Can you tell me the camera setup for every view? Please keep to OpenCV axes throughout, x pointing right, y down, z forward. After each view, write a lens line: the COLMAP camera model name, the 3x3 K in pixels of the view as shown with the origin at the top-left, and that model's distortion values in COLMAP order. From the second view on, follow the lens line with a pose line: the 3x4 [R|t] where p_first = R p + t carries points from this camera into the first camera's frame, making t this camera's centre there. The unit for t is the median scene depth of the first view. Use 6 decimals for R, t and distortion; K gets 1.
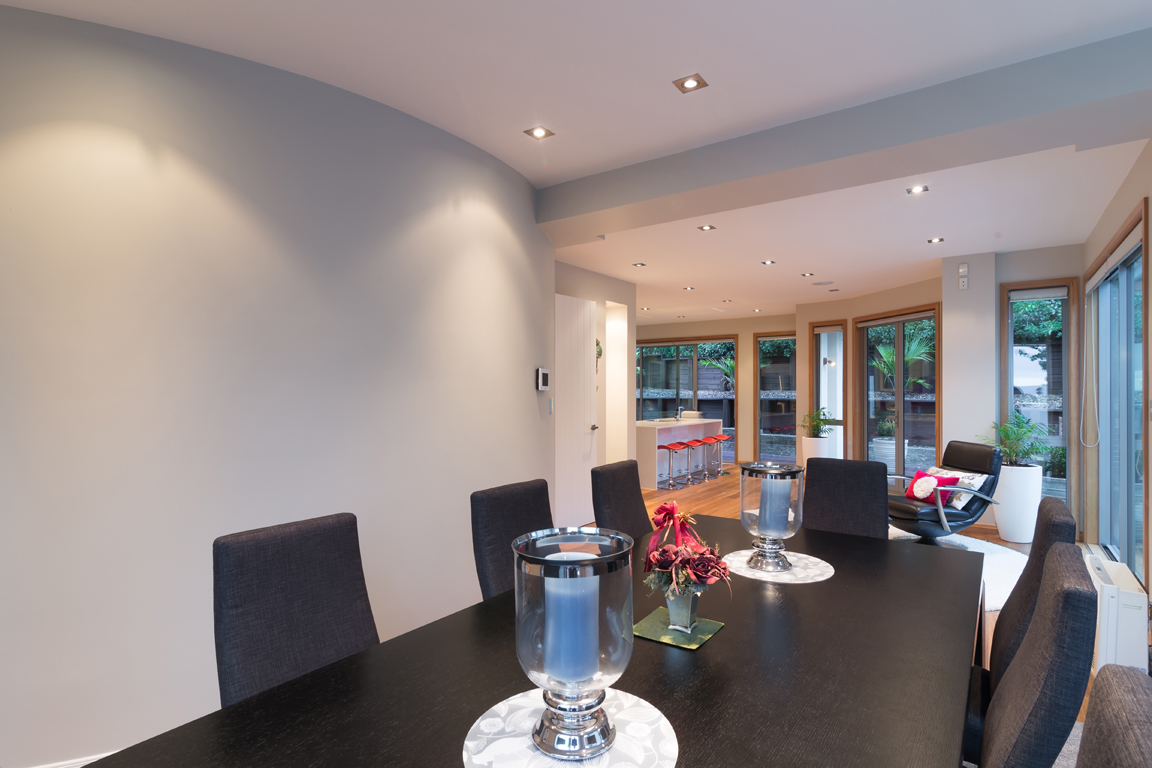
lens RADIAL K [[579.9, 0, 579.0], [0, 579.9, 387.2], [0, 0, 1]] dist [0.000136, -0.000344]
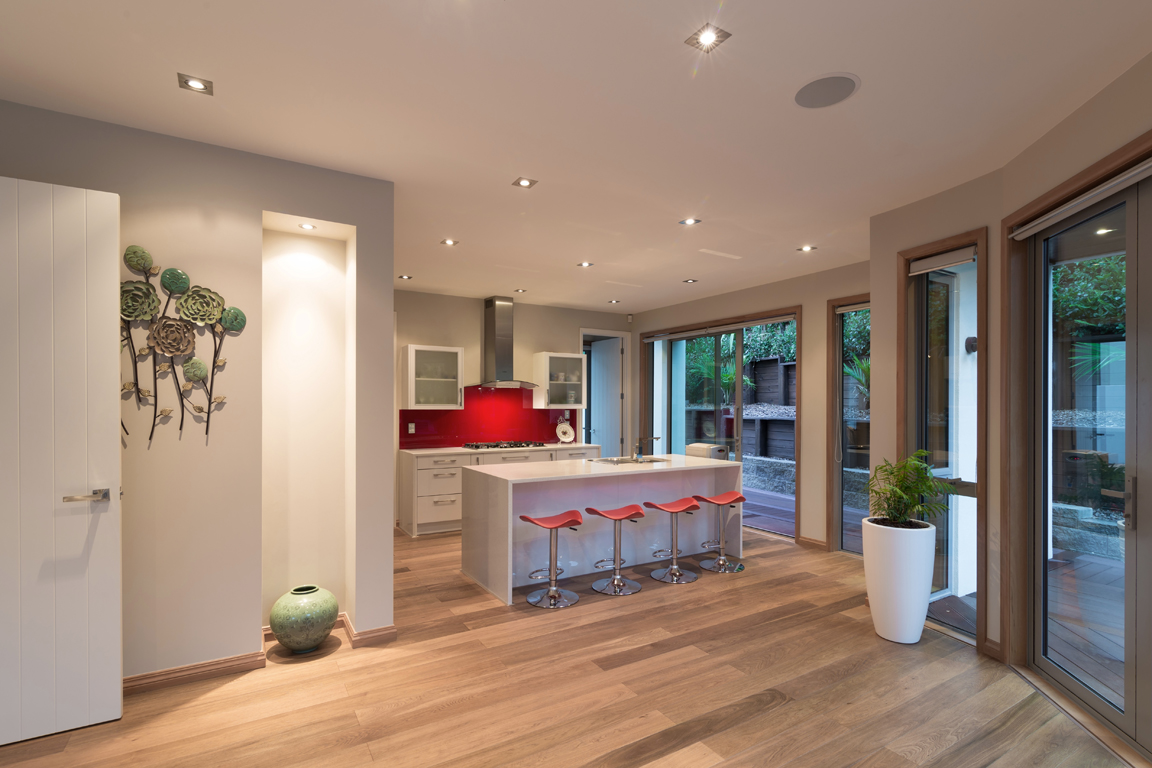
lens RADIAL K [[579.9, 0, 528.3], [0, 579.9, 398.2], [0, 0, 1]] dist [0.000136, -0.000344]
pose [[0.921078, -0.004598, -0.389351, 0.271845], [0.000708, 0.999948, -0.010134, 0.002362], [0.389378, 0.009058, 0.921034, 0.430373]]
